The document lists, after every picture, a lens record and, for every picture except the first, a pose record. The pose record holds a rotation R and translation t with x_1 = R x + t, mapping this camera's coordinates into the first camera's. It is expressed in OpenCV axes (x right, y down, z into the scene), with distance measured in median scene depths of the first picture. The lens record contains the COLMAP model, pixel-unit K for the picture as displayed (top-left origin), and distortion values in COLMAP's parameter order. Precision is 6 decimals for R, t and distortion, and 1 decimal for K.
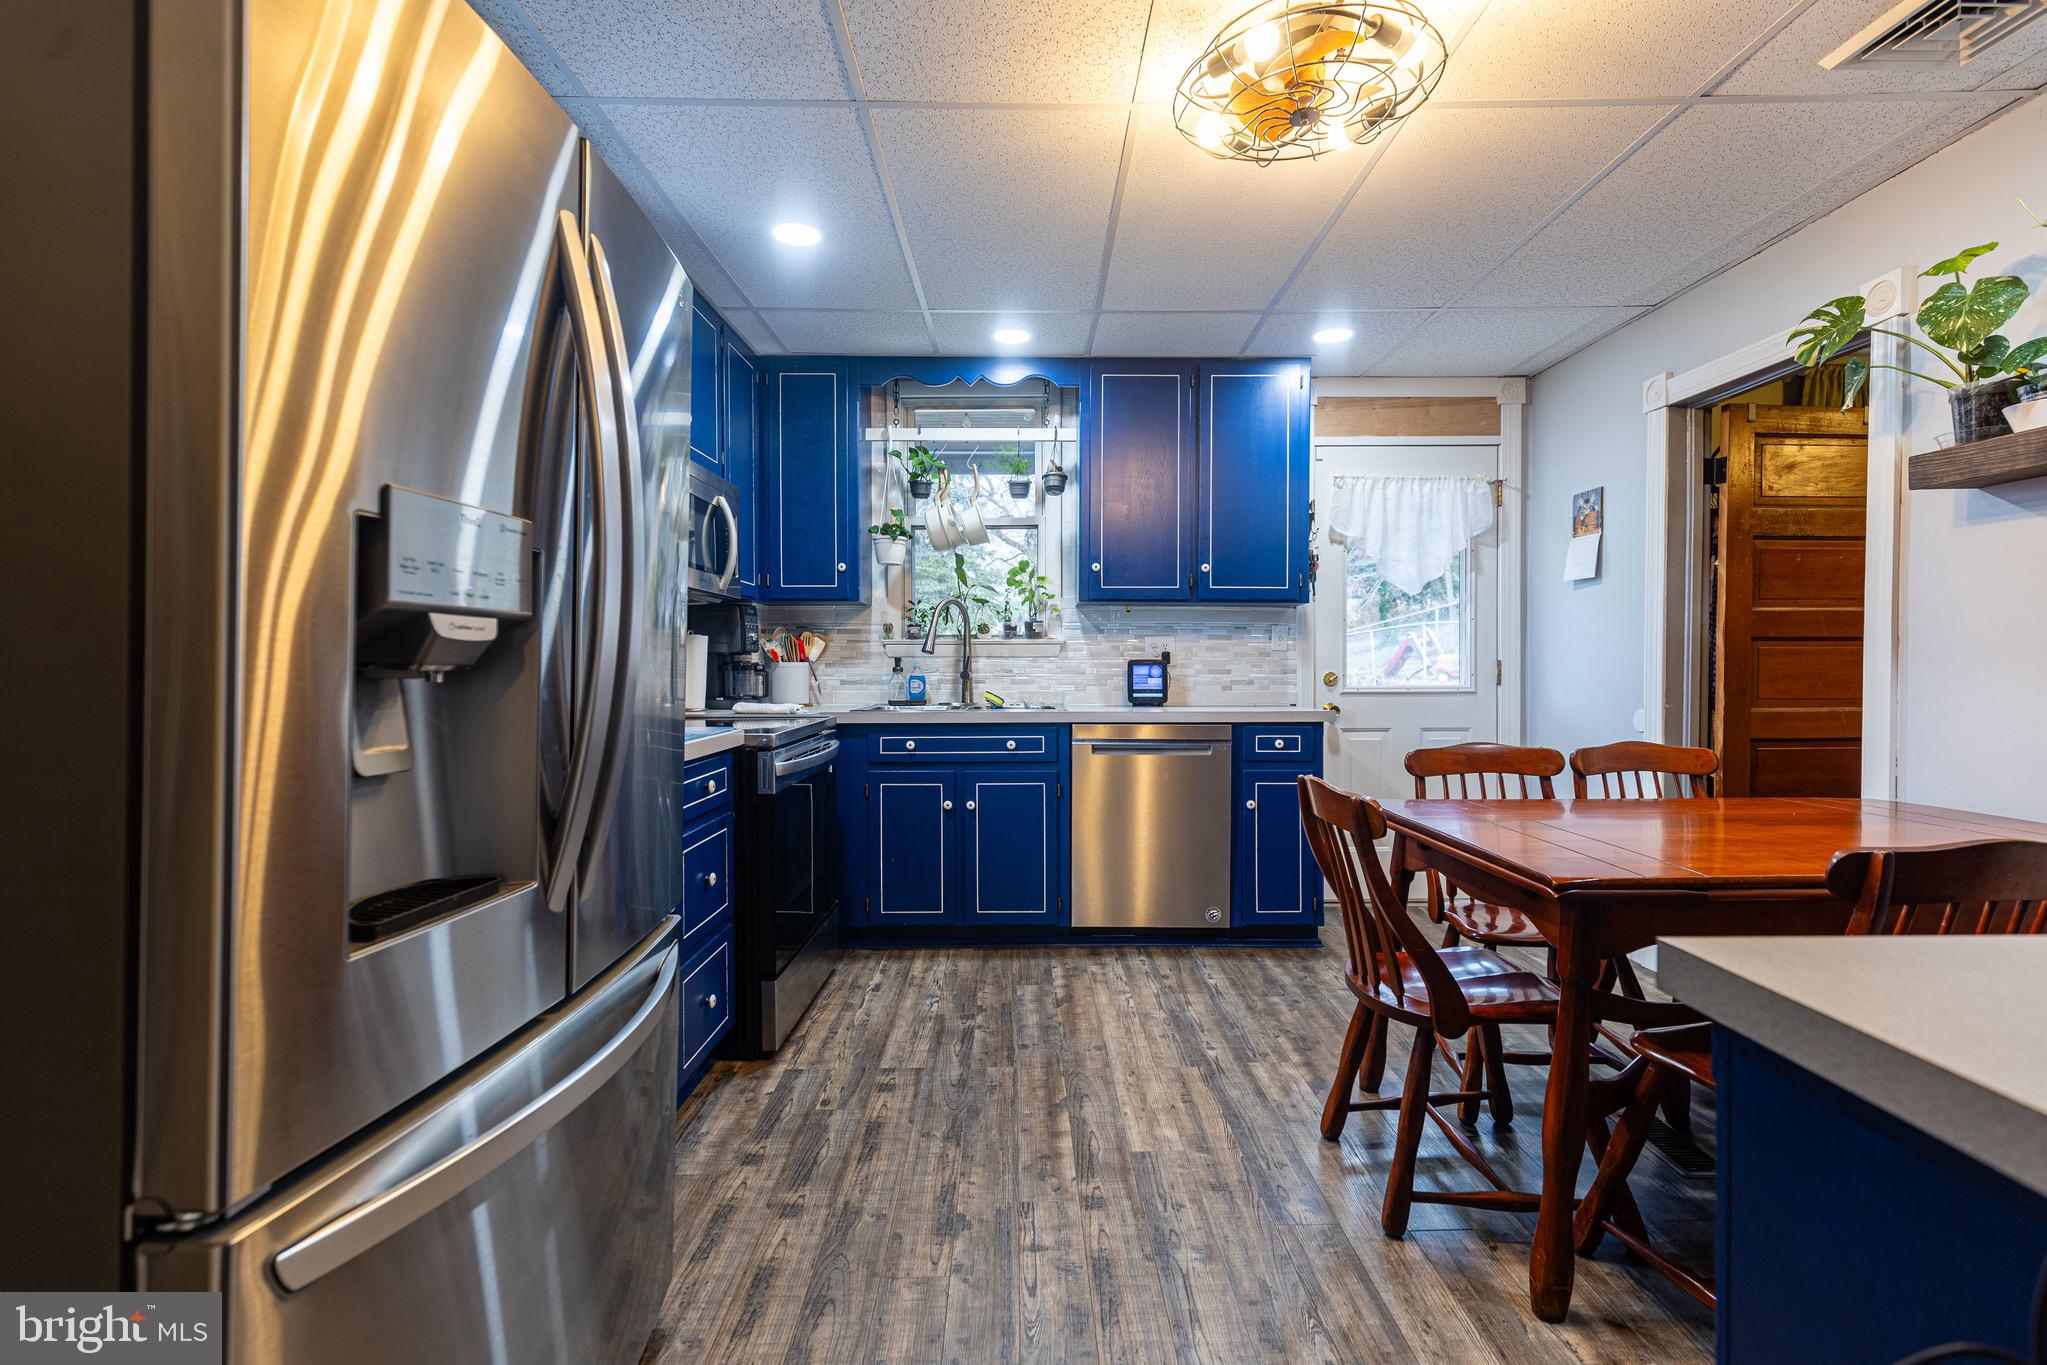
lens RADIAL K [[920.5, 0, 1027.1], [0, 920.5, 667.1], [0, 0, 1]] dist [0.005767, 0.000530]
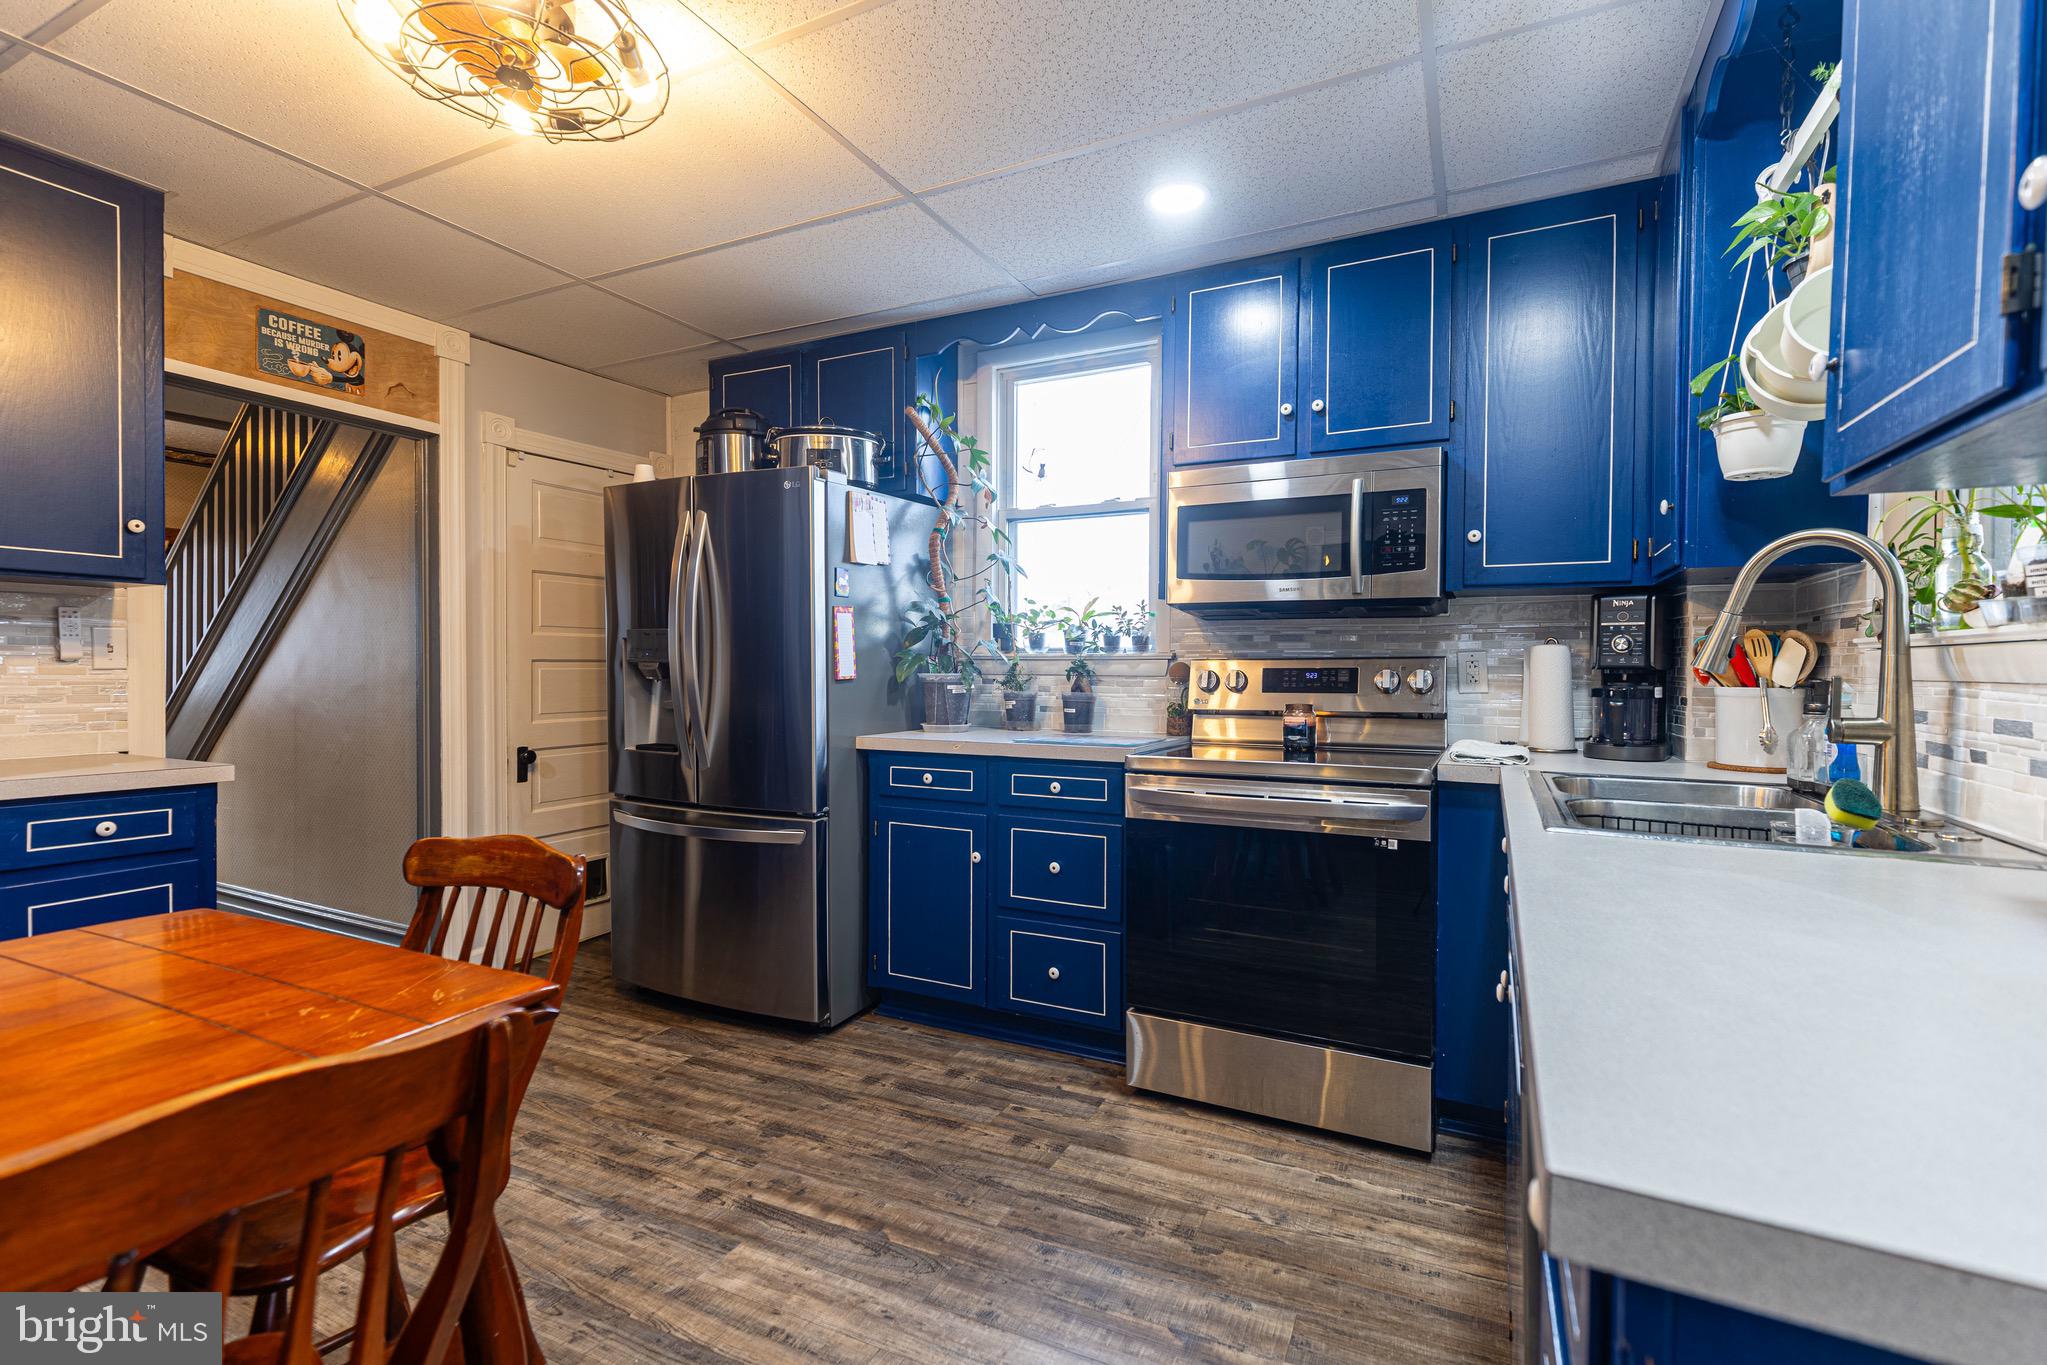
lens RADIAL K [[920.5, 0, 1027.3], [0, 920.5, 676.7], [0, 0, 1]] dist [0.005767, 0.000530]
pose [[-0.443630, 0.011572, -0.896135, 0.721769], [-0.008620, 0.999815, 0.017179, -0.029435], [0.896169, 0.015346, -0.443448, 1.515982]]
